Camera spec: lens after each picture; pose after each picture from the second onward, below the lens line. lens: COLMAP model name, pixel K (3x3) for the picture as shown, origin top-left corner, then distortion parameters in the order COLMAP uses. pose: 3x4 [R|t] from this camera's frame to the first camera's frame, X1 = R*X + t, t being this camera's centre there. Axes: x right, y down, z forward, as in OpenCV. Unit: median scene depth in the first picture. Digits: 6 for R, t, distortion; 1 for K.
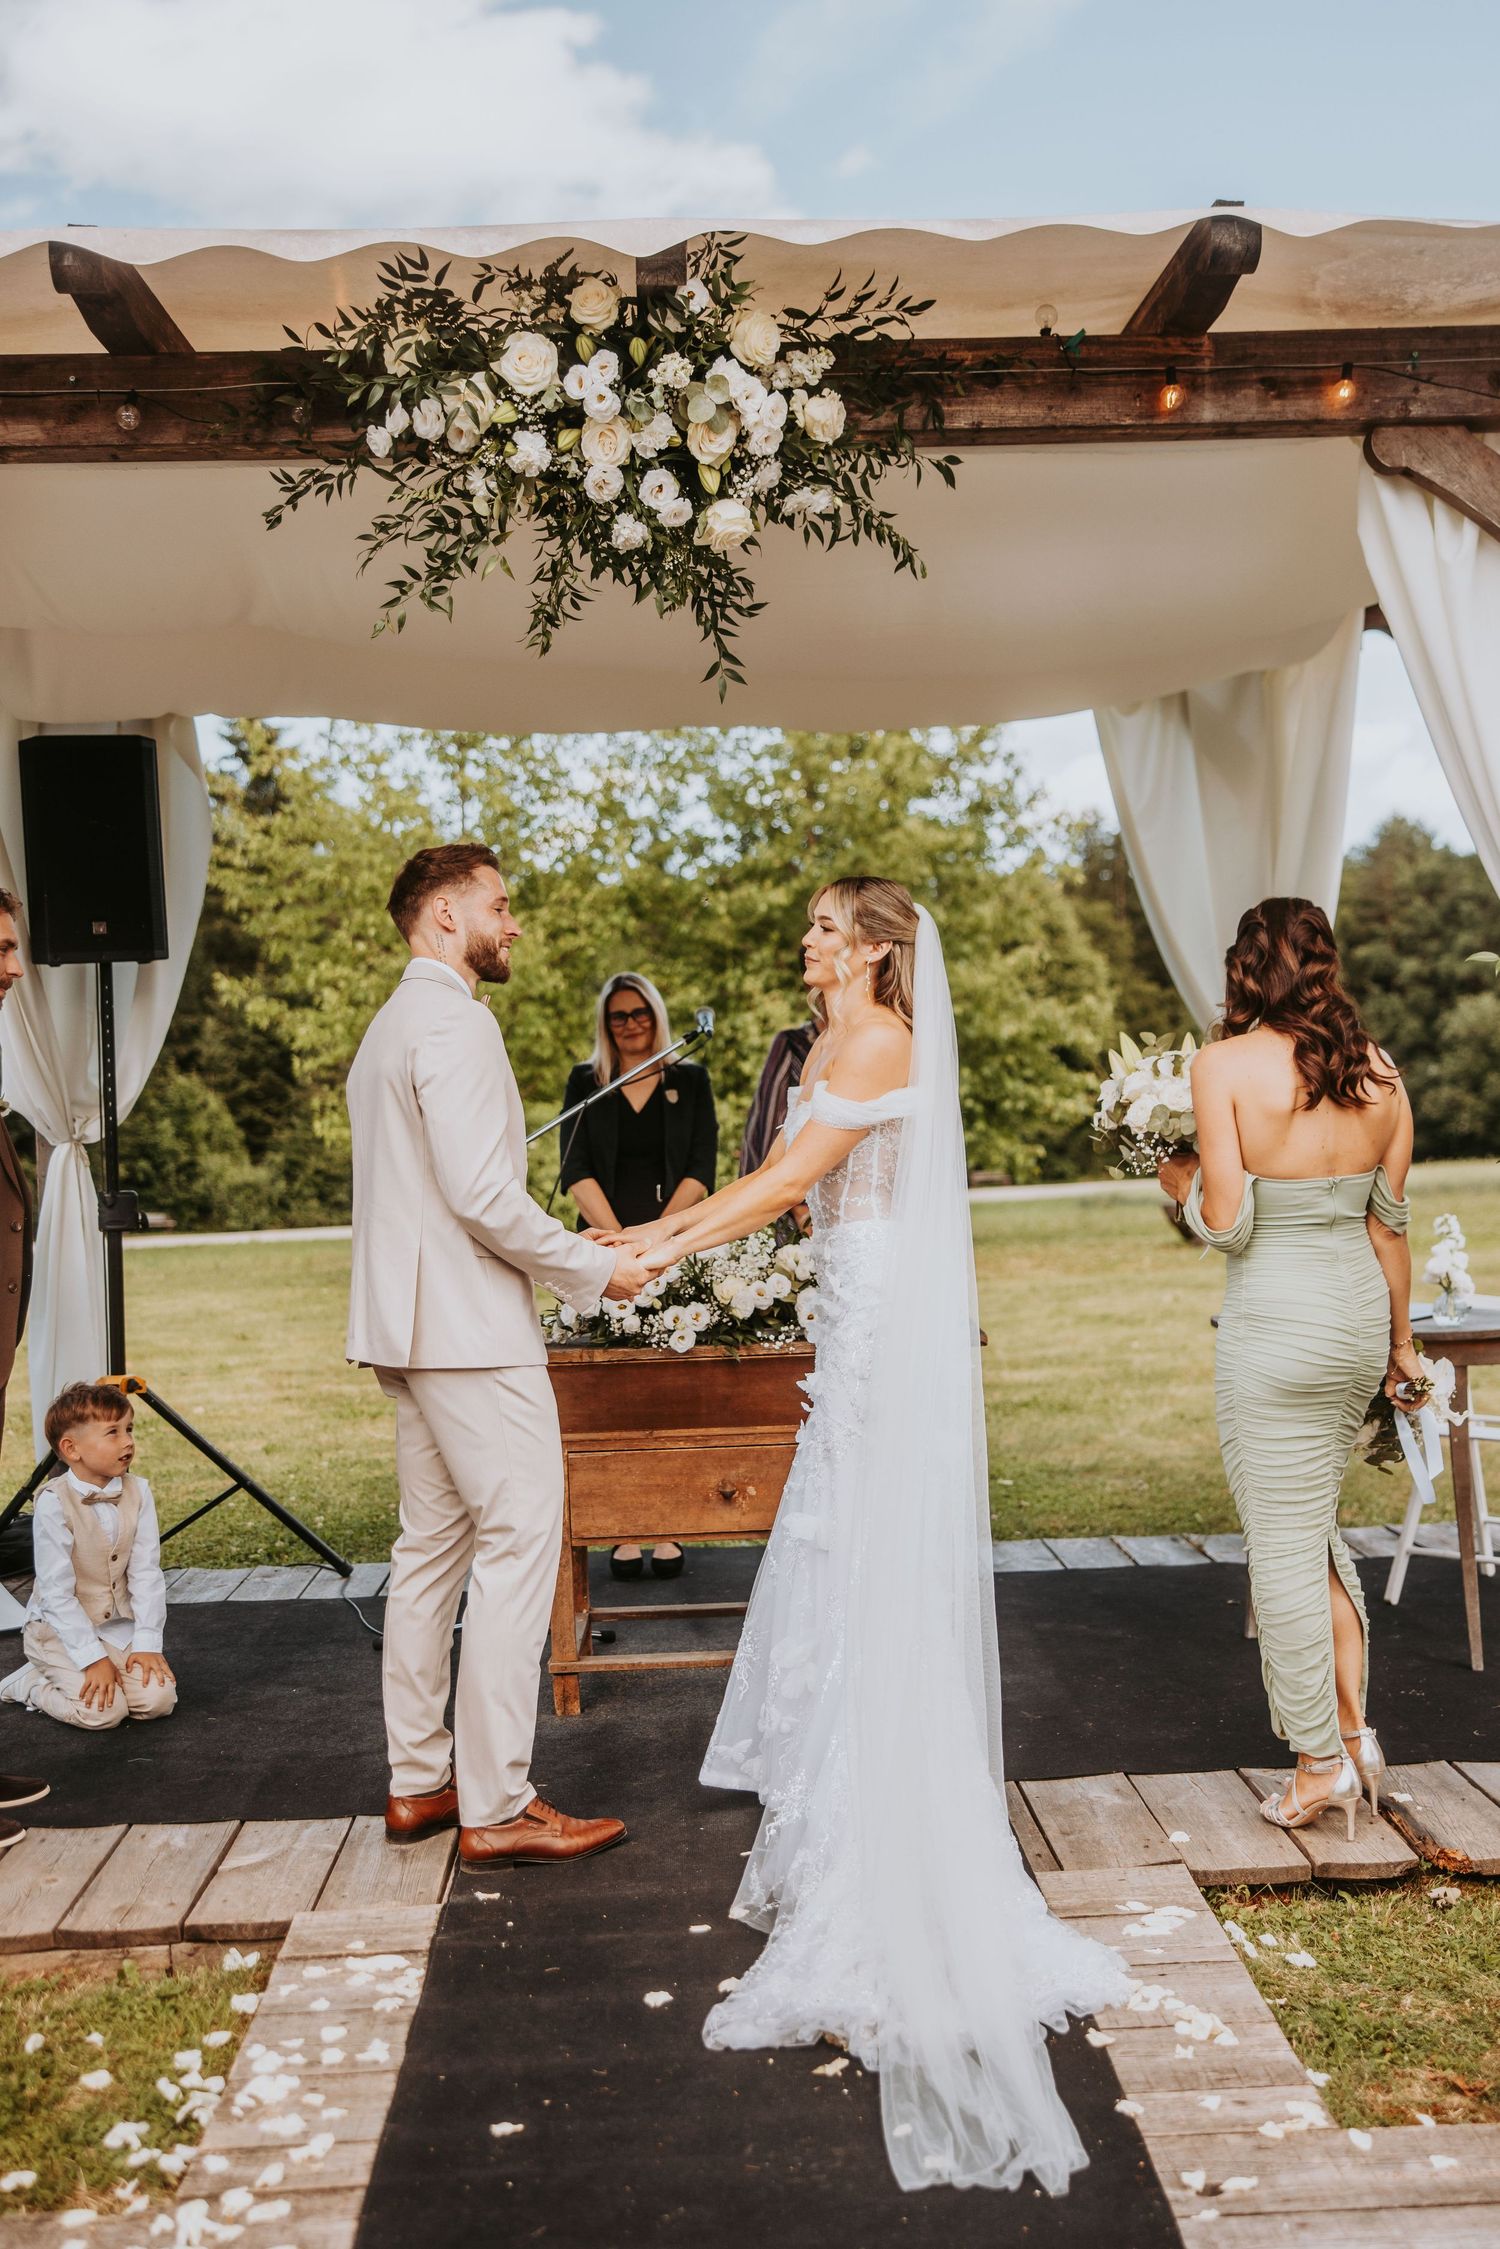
lens RADIAL K [[2269.1, 0, 742.6], [0, 2269.1, 1091.0], [0, 0, 1]] dist [0.045772, 0.000000]
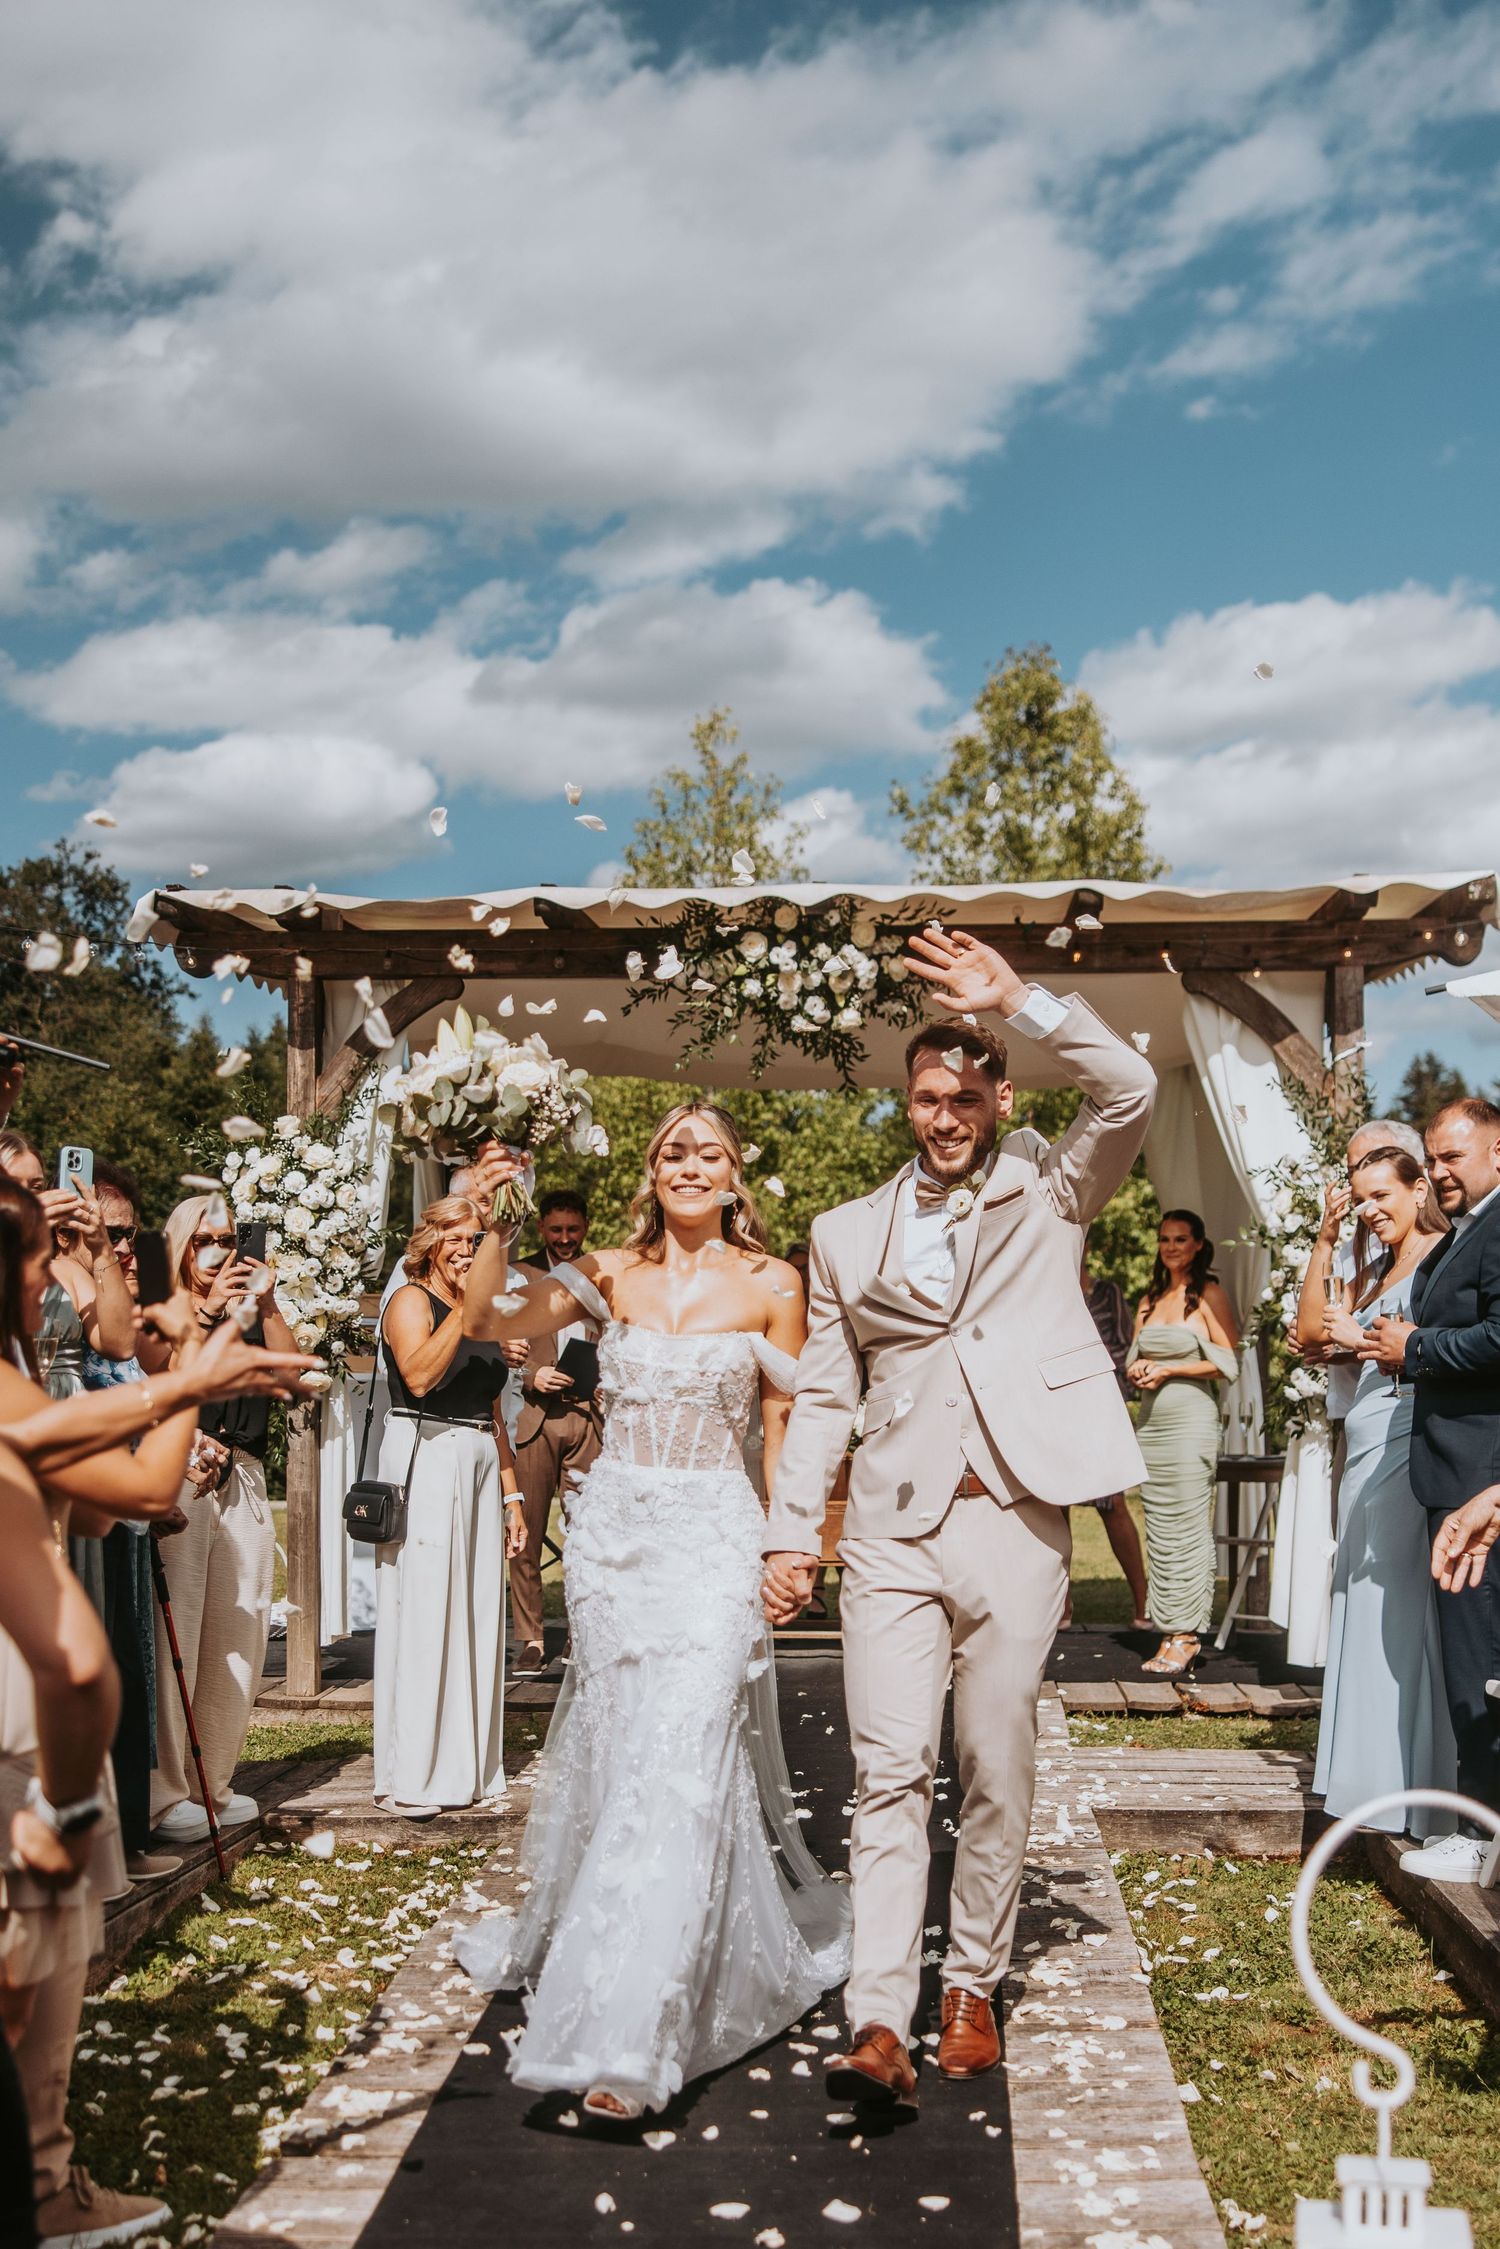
lens RADIAL K [[3149.4, 0, 731.8], [0, 3149.4, 1131.8], [0, 0, 1]] dist [-0.081767, 0.000000]
pose [[0.993421, 0.023153, -0.112151, 0.204254], [-0.032317, 0.996223, -0.080597, 0.078850], [0.109862, 0.083691, 0.990417, -1.760940]]
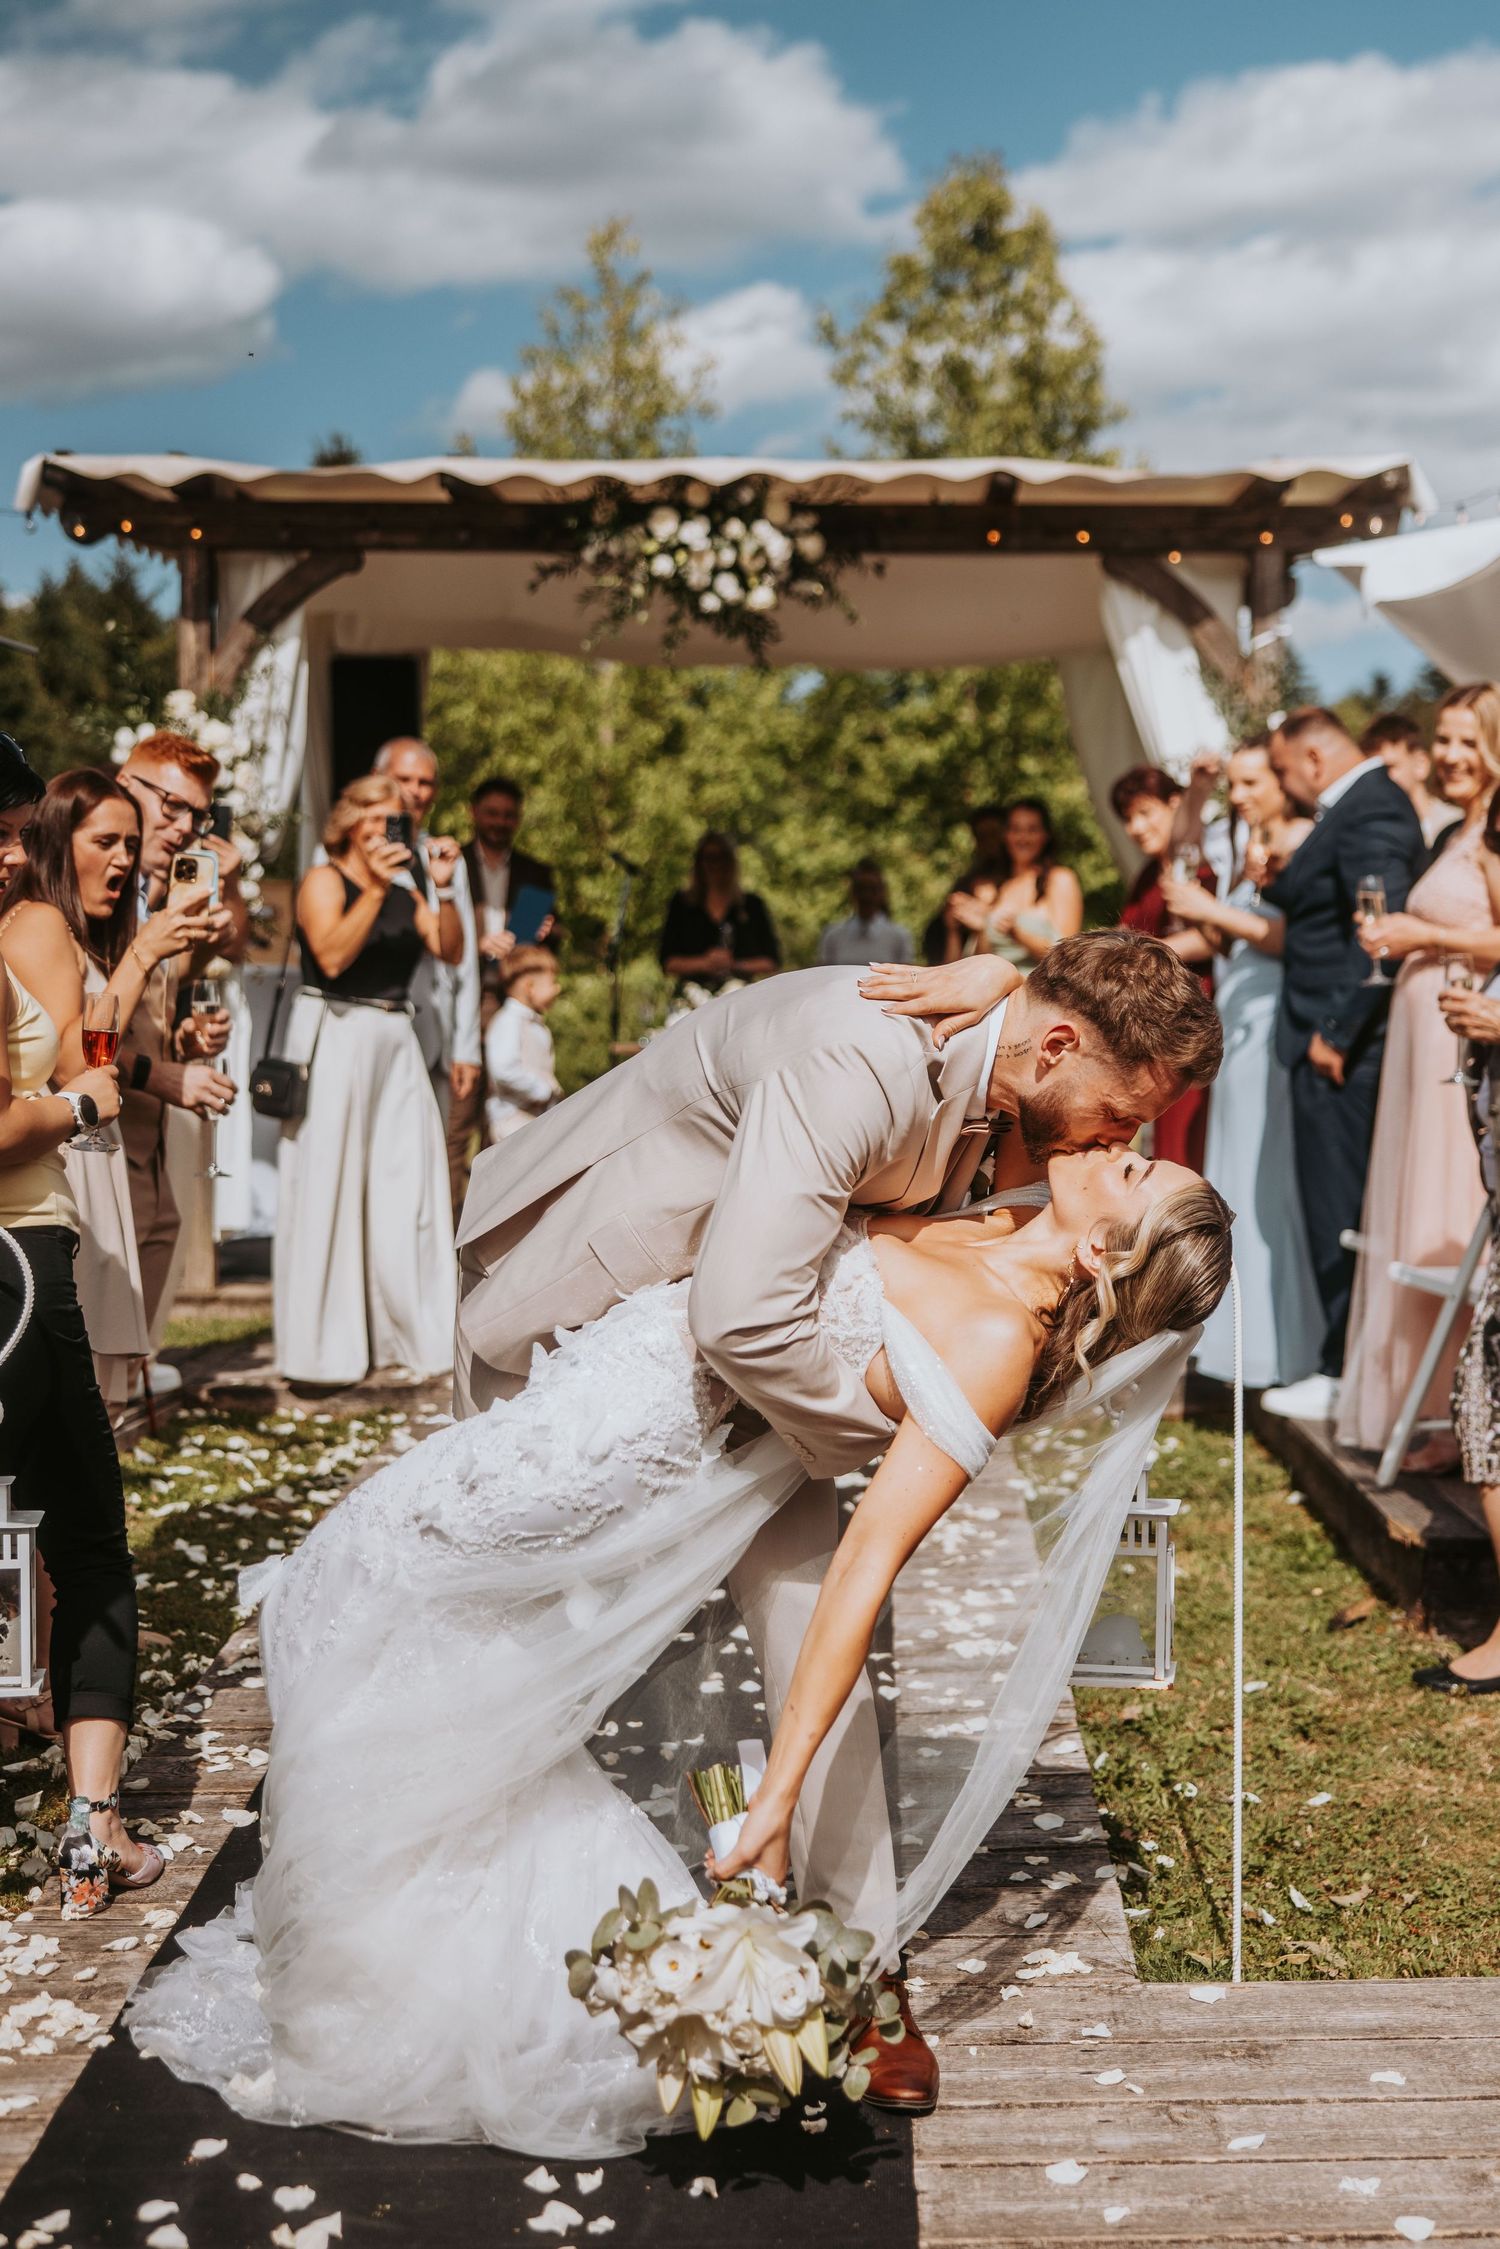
lens RADIAL K [[4357.8, 0, 831.6], [0, 4357.8, 1095.6], [0, 0, 1]] dist [-0.051619, 0.000000]
pose [[0.997059, 0.038215, -0.066426, 0.318856], [-0.037676, 0.999246, 0.009357, 0.142931], [0.066733, -0.006827, 0.997747, -2.748375]]
